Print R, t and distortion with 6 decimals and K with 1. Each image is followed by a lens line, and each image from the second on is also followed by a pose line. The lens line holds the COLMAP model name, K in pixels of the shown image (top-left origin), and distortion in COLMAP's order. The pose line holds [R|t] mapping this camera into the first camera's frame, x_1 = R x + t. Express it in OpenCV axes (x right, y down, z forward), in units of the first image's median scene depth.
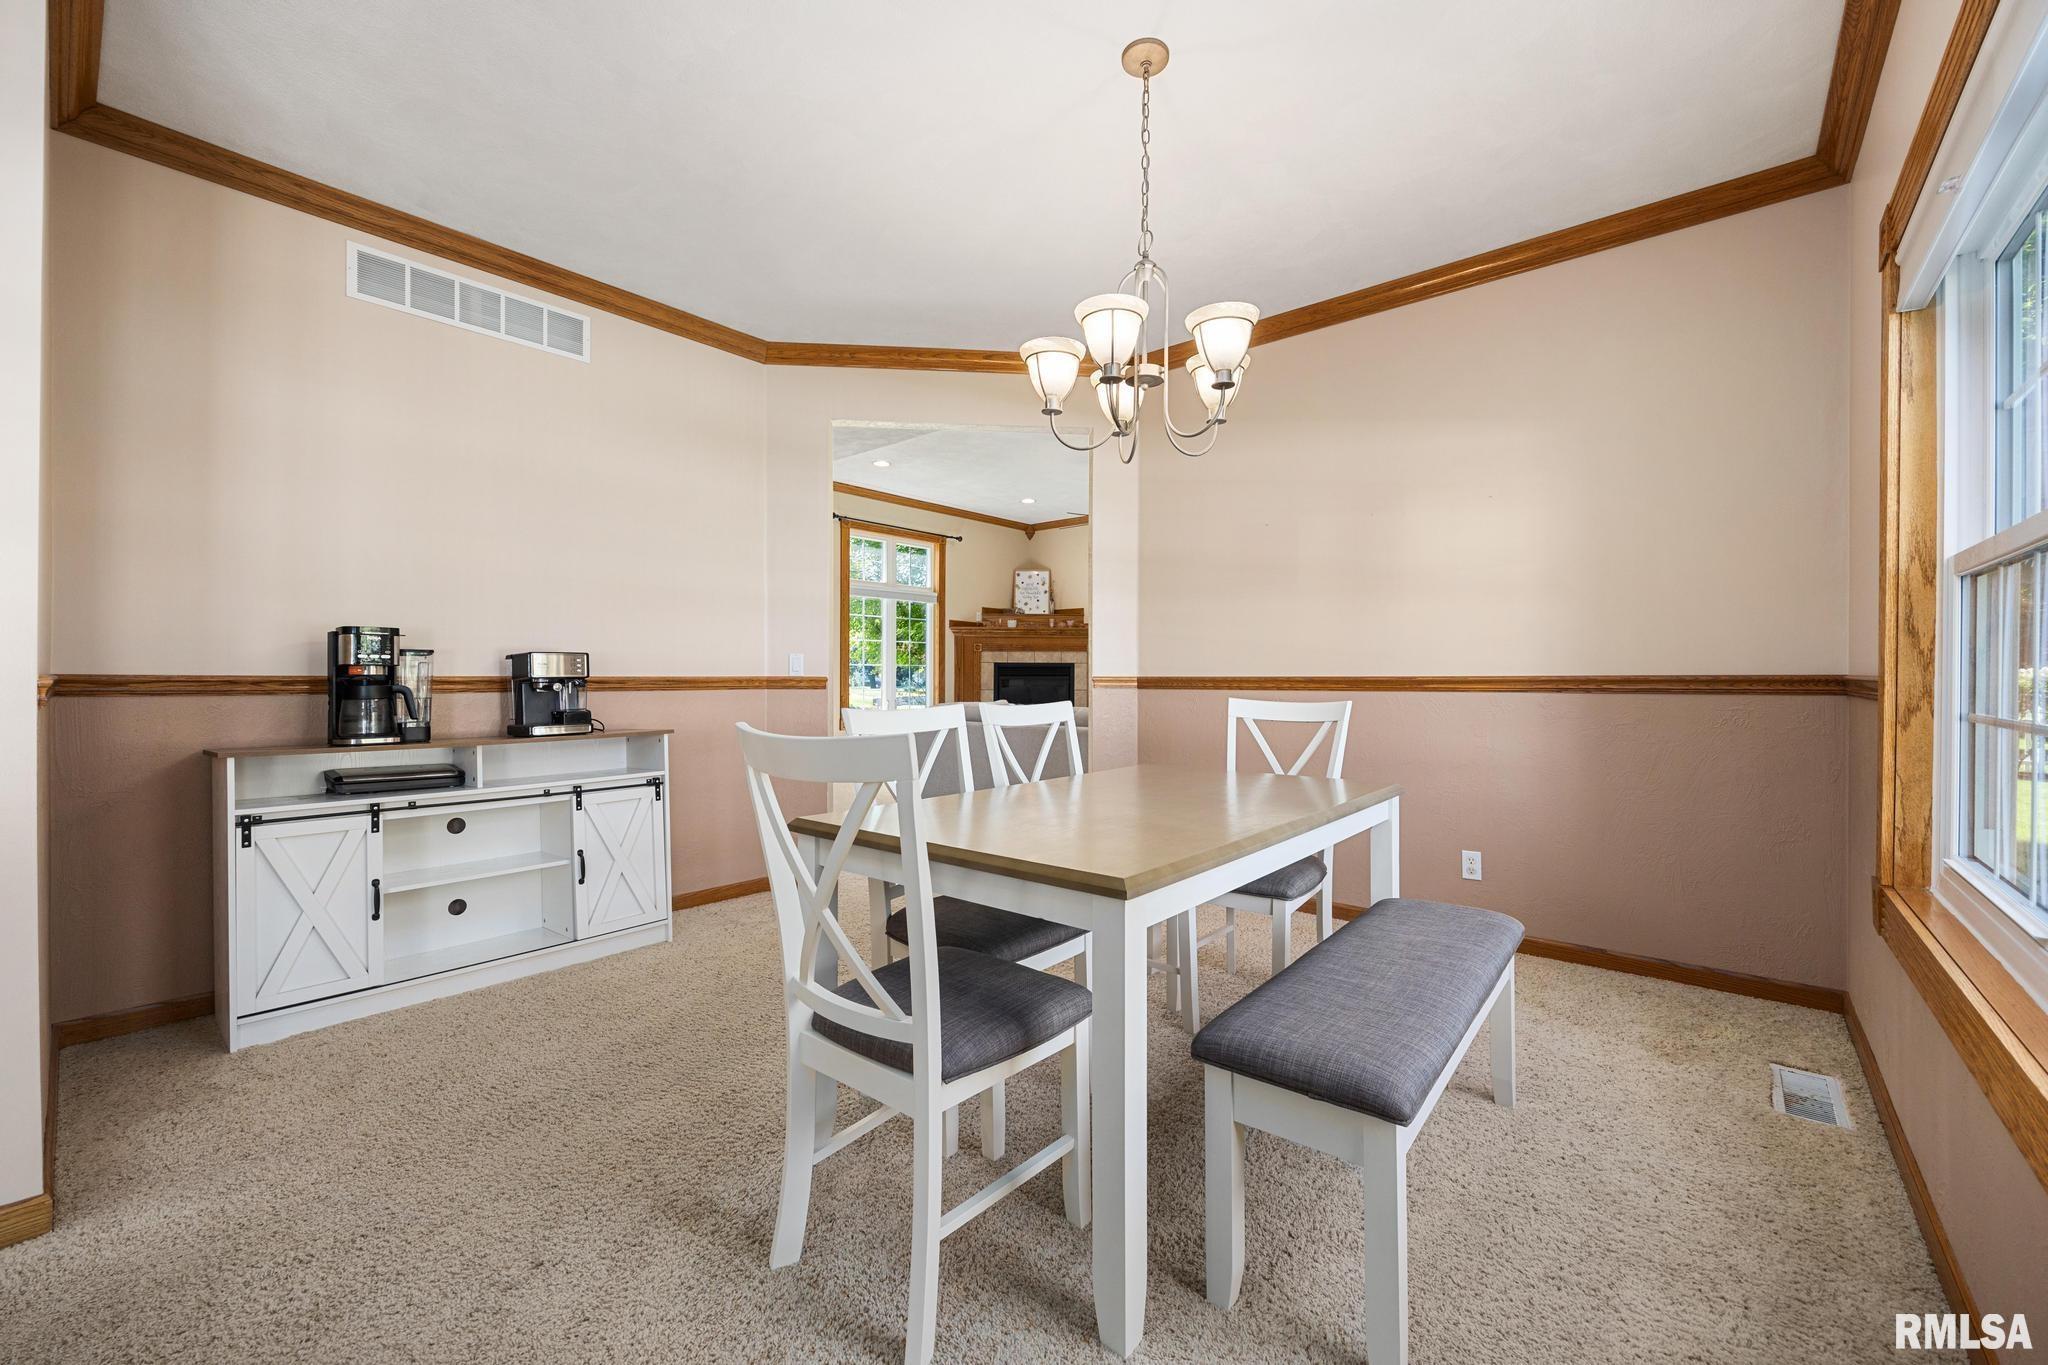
lens RADIAL K [[819.4, 0, 1023.6], [0, 819.4, 681.8], [0, 0, 1]] dist [0.001036, 0.000827]
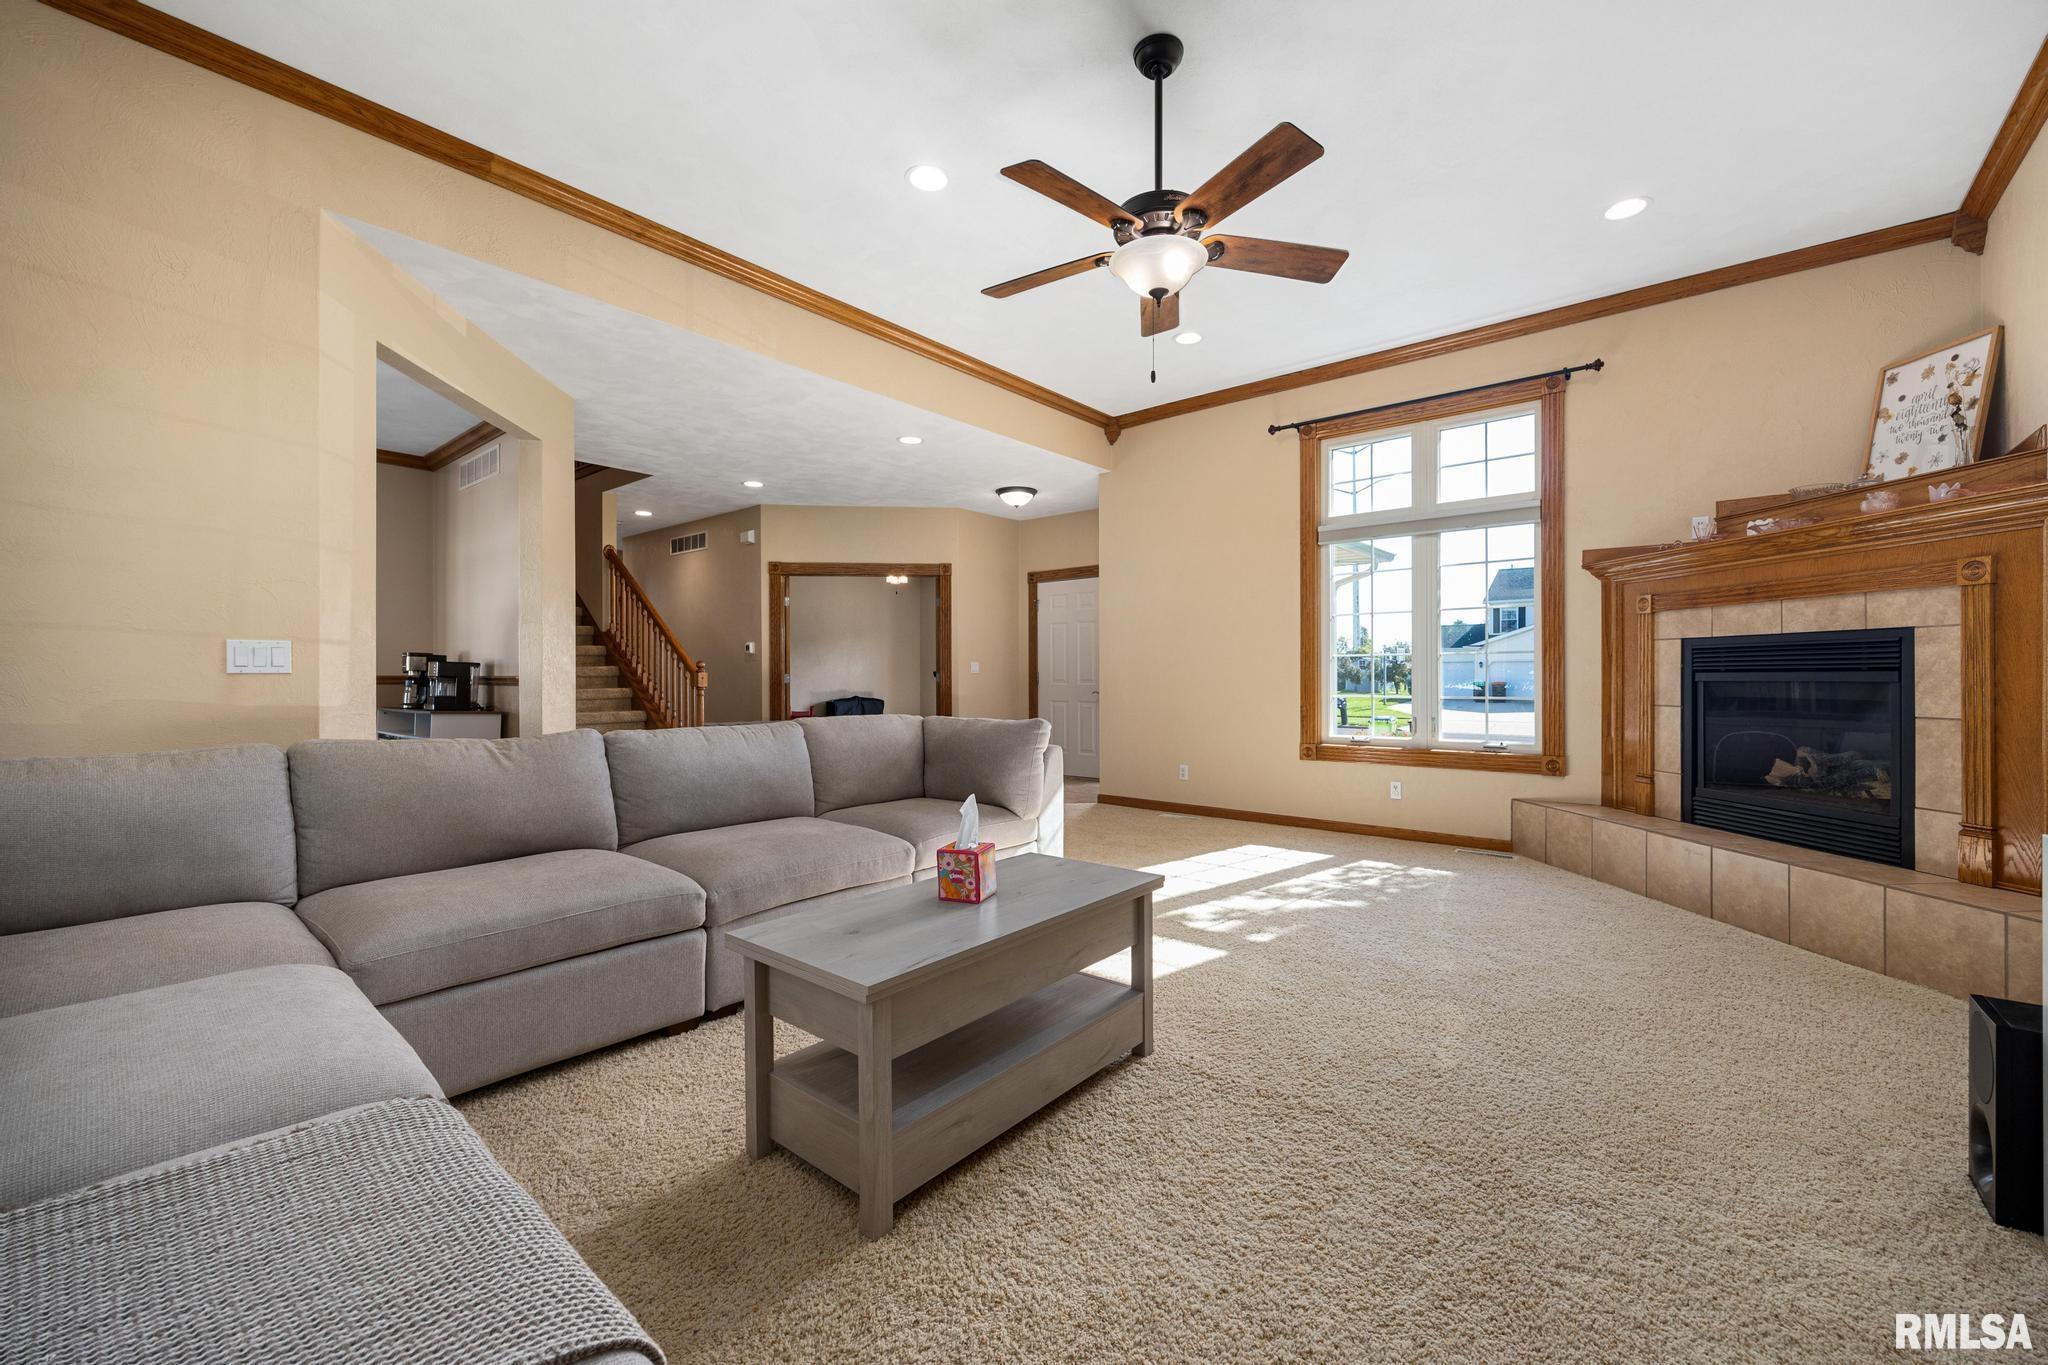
lens RADIAL K [[819.4, 0, 1041.8], [0, 819.4, 682.2], [0, 0, 1]] dist [0.001036, 0.000827]
pose [[0.033274, 0.003913, -0.999439, 0.354161], [-0.002662, 0.999989, 0.003827, -0.002857], [0.999443, 0.002533, 0.033284, 0.673635]]
